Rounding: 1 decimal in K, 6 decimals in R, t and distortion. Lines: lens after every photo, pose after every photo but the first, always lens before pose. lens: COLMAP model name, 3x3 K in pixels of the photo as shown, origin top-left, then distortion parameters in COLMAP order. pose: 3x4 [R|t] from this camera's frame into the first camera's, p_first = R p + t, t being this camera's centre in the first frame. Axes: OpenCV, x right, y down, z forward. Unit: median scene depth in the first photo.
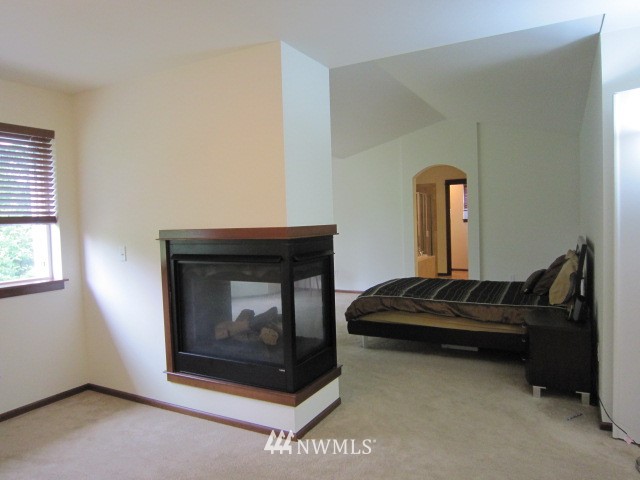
lens RADIAL K [[448.8, 0, 320.0], [0, 448.8, 240.0], [0, 0, 1]] dist [-0.059064, 0.003909]
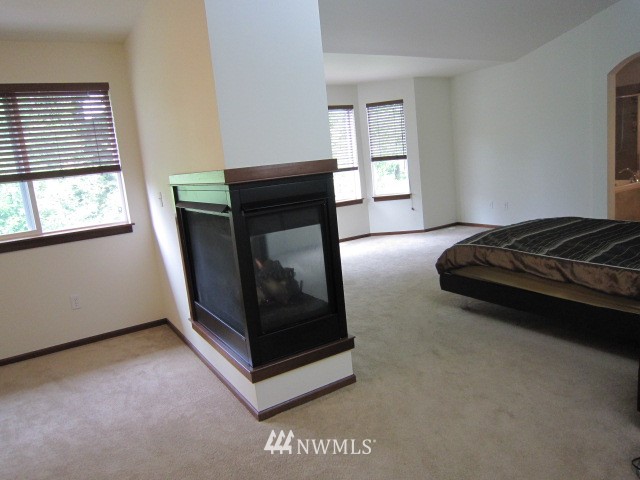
lens RADIAL K [[448.8, 0, 320.0], [0, 448.8, 240.0], [0, 0, 1]] dist [-0.059064, 0.003909]
pose [[0.867200, 0.034225, -0.496782, 0.372207], [0.046959, 0.987569, 0.150011, -0.012640], [0.495741, -0.153418, 0.854812, 0.300184]]
